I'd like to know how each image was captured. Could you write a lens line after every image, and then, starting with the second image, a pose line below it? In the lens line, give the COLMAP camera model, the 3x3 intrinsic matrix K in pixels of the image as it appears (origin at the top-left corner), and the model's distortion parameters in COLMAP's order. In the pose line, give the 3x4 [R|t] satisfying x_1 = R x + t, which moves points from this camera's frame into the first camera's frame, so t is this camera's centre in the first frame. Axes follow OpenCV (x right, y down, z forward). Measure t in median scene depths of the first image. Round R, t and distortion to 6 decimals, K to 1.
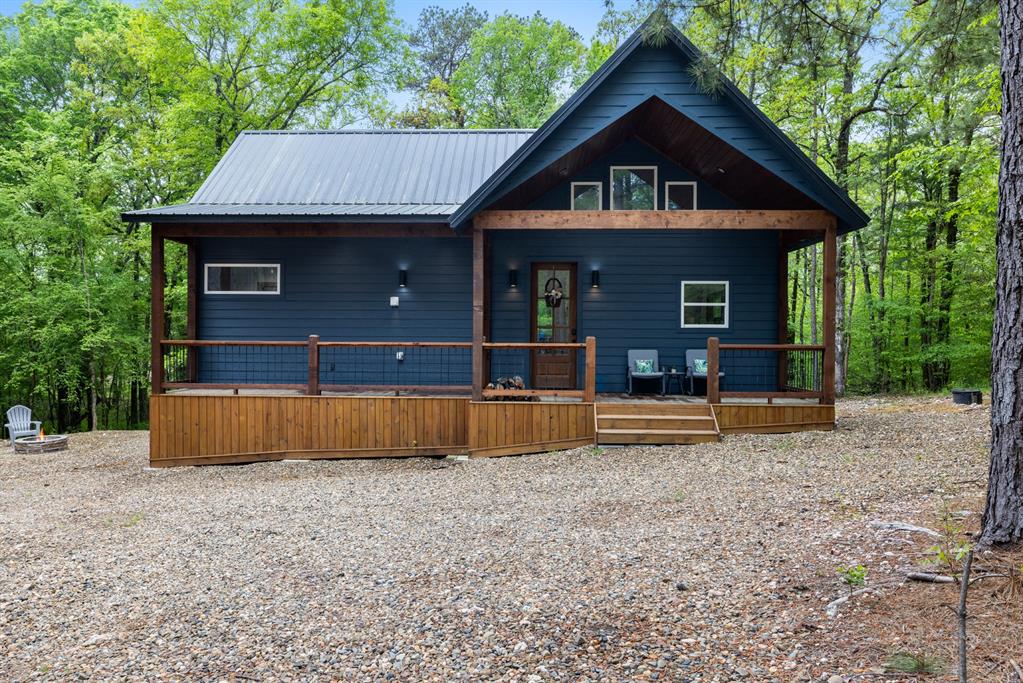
lens RADIAL K [[742.5, 0, 506.6], [0, 742.5, 345.1], [0, 0, 1]] dist [0.003991, 0.002059]
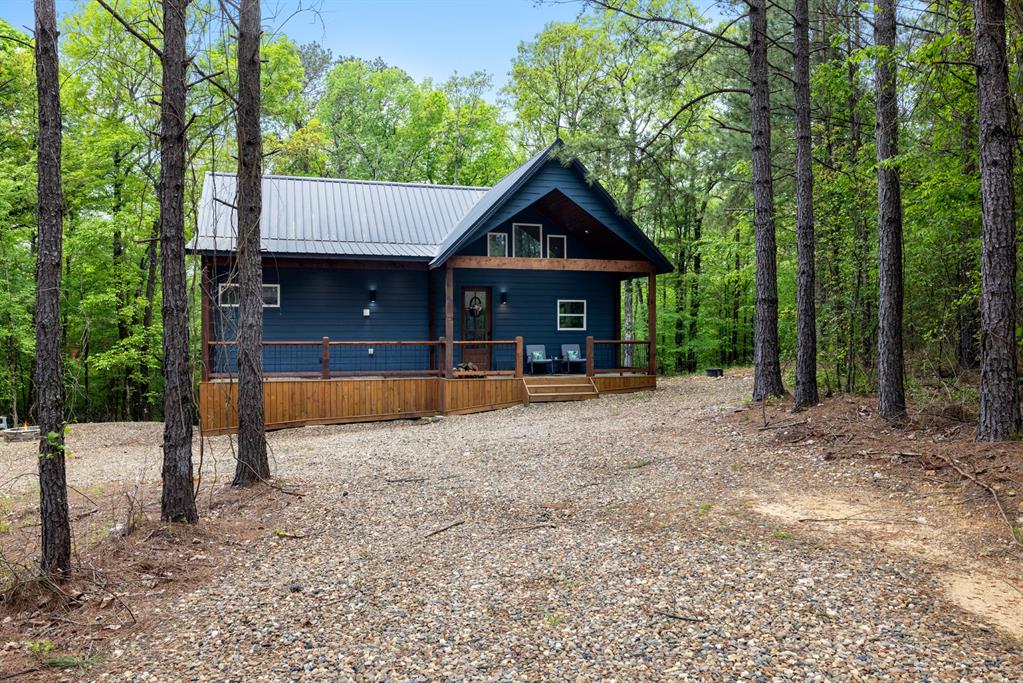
lens RADIAL K [[772.5, 0, 510.2], [0, 772.5, 339.7], [0, 0, 1]] dist [0.003186, 0.000511]
pose [[0.945203, -0.009695, 0.326339, -0.408483], [0.012024, 0.999915, -0.005119, 0.003065], [-0.326261, 0.008762, 0.945239, -0.512269]]
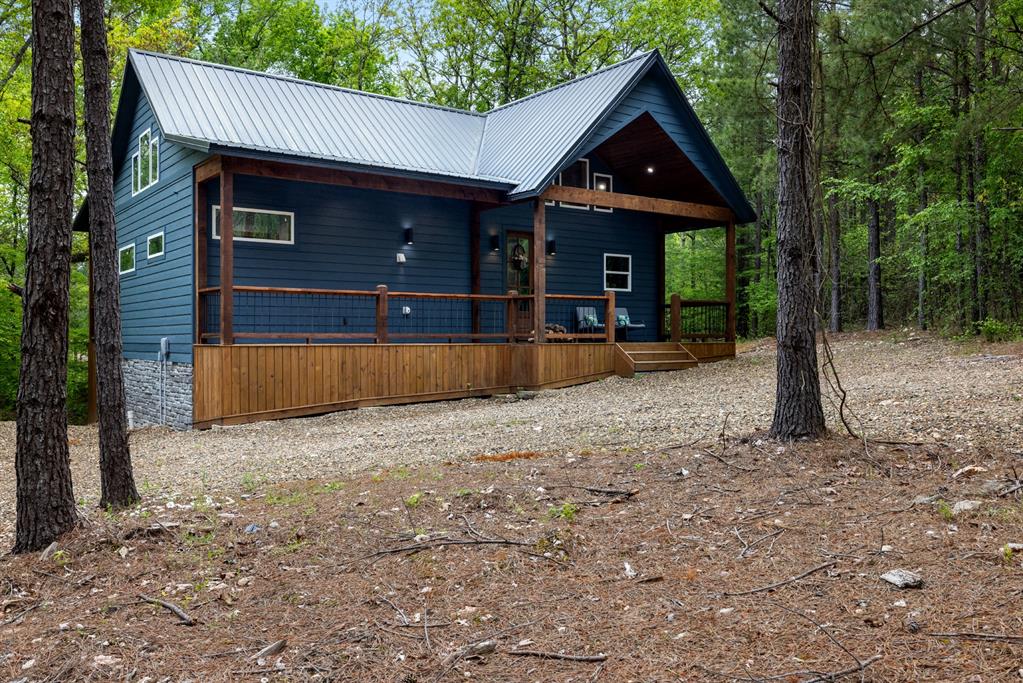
lens RADIAL K [[874.5, 0, 514.4], [0, 874.5, 342.3], [0, 0, 1]] dist [0.006701, 0.000986]
pose [[0.775608, -0.009638, 0.631141, -0.883616], [0.014045, 0.999899, -0.001991, 0.070643], [-0.631059, 0.010409, 0.775665, -0.054855]]
